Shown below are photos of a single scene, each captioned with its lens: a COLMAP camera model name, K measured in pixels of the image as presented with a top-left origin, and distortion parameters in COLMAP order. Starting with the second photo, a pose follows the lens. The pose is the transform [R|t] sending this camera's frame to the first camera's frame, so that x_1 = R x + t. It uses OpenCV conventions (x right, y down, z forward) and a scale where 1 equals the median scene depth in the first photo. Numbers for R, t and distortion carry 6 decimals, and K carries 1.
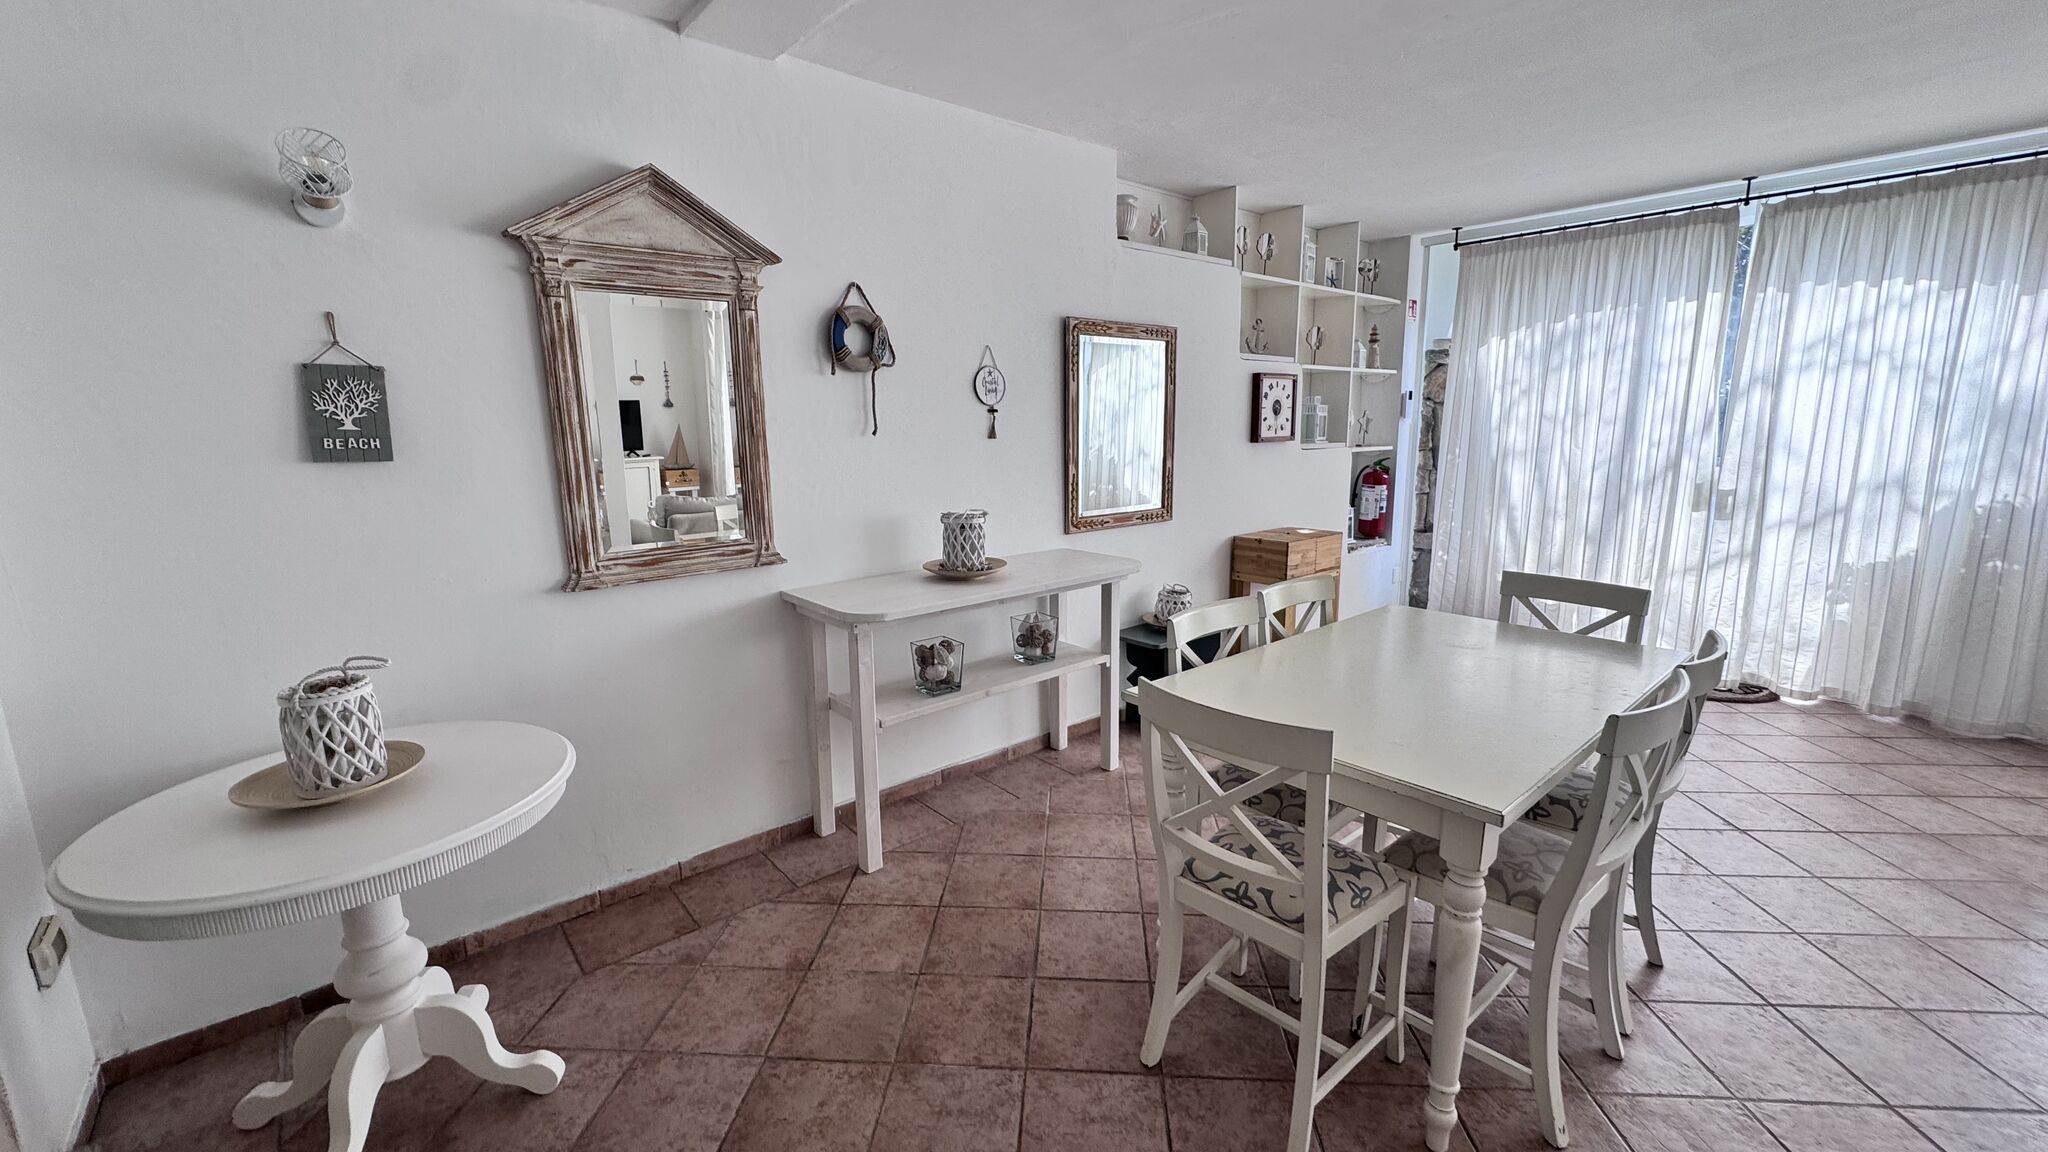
lens RADIAL K [[818.3, 0, 1022.2], [0, 818.3, 570.8], [0, 0, 1]] dist [-0.003936, 0.000677]
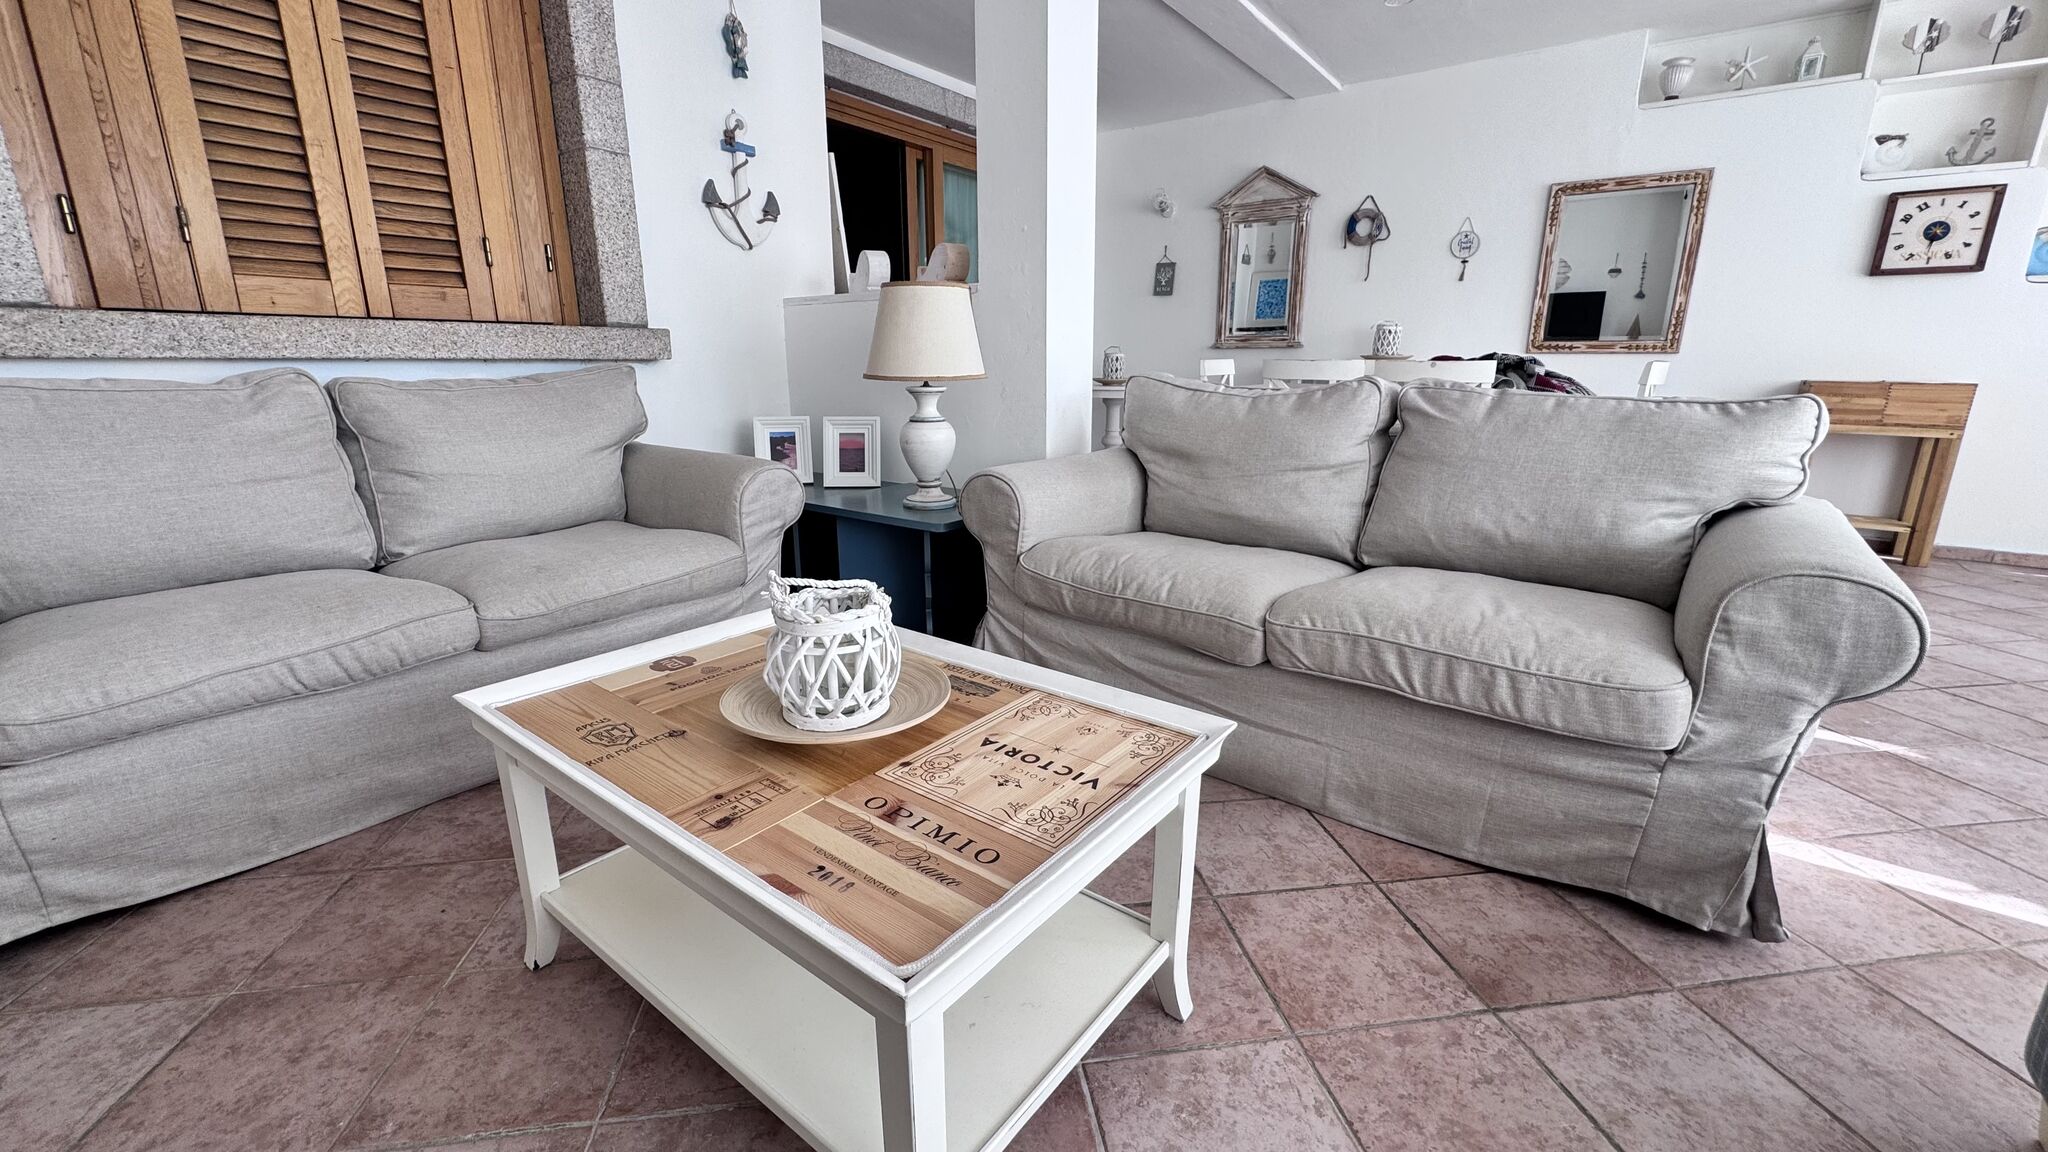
lens RADIAL K [[818.3, 0, 1020.9], [0, 818.3, 573.3], [0, 0, 1]] dist [-0.003936, 0.000677]
pose [[0.220537, 0.260296, -0.940005, 1.081934], [-0.182418, 0.957736, 0.222408, 0.136582], [0.958169, 0.122424, 0.258699, -0.089034]]
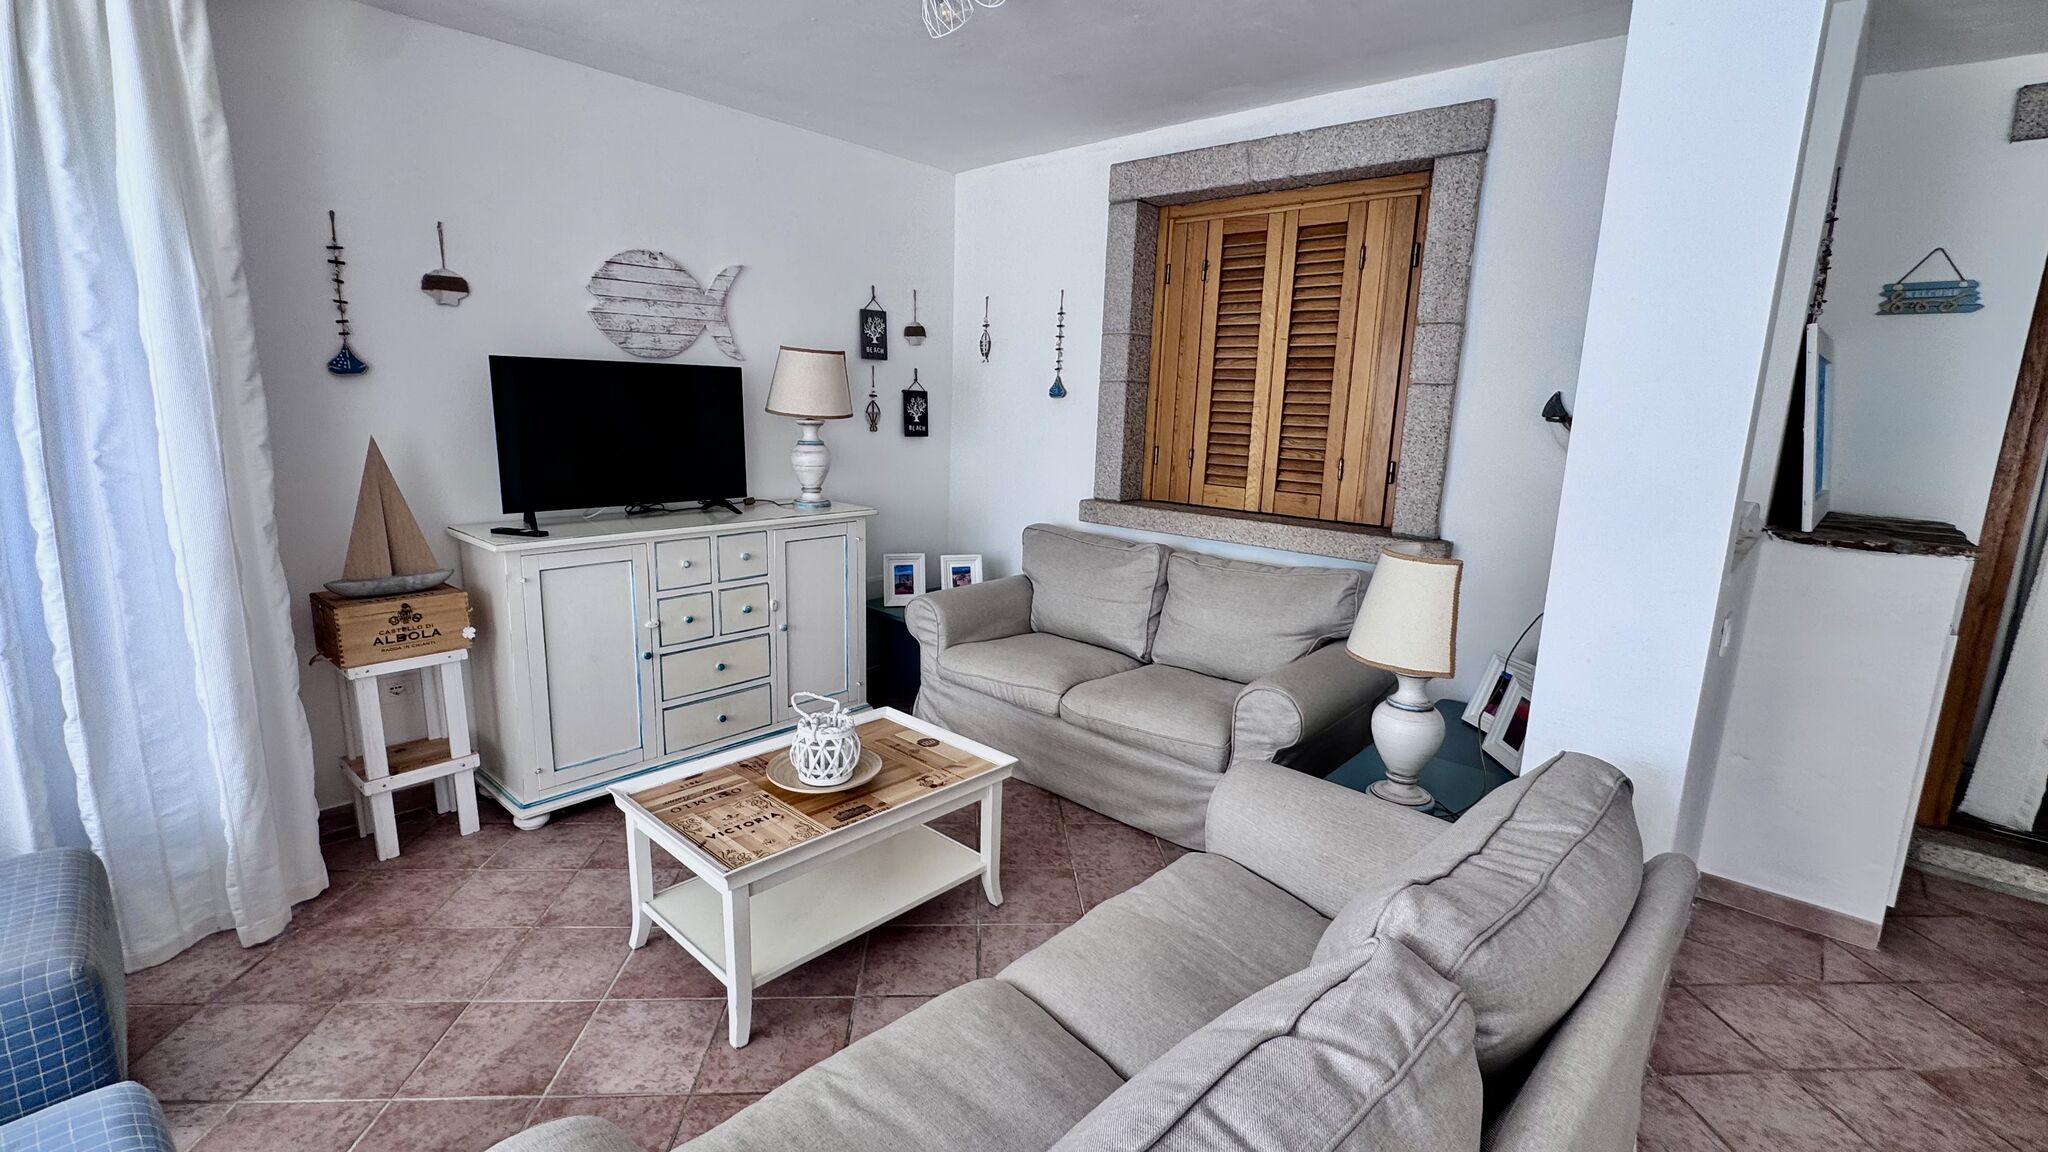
lens RADIAL K [[890.3, 0, 1021.5], [0, 890.3, 575.5], [0, 0, 1]] dist [-0.002486, -0.000060]
pose [[-0.991420, 0.009429, -0.130375, 0.766796], [-0.039982, 0.927717, 0.371137, -0.095377], [0.124451, 0.373166, -0.919380, 0.440494]]
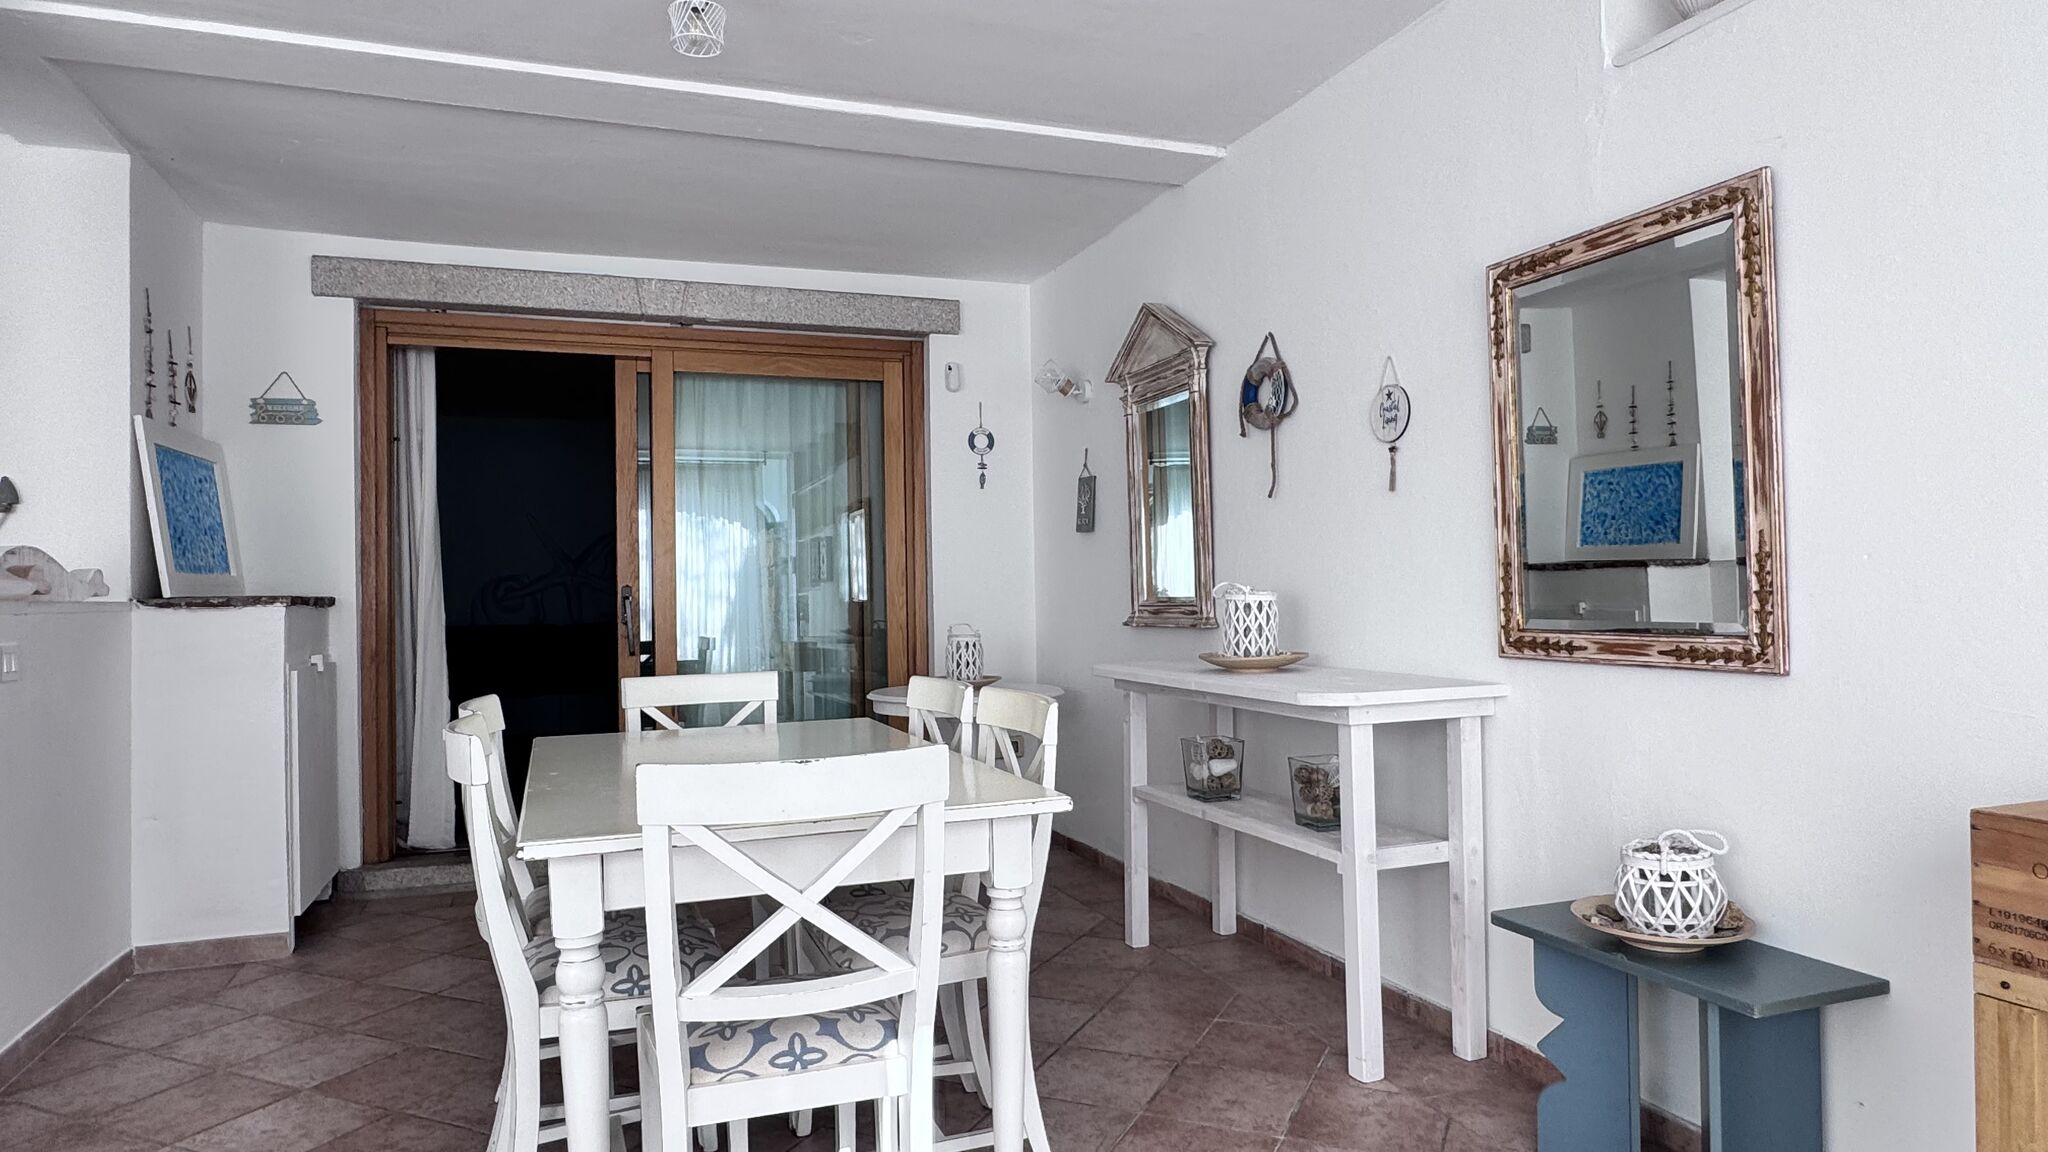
lens RADIAL K [[1231.5, 0, 1014.4], [0, 1231.5, 572.5], [0, 0, 1]] dist [-0.004526, 0.004786]
pose [[-0.347703, 0.003450, -0.937598, 0.806574], [-0.148132, 0.987232, 0.058566, -0.087354], [0.925829, 0.159252, -0.342753, 0.855103]]
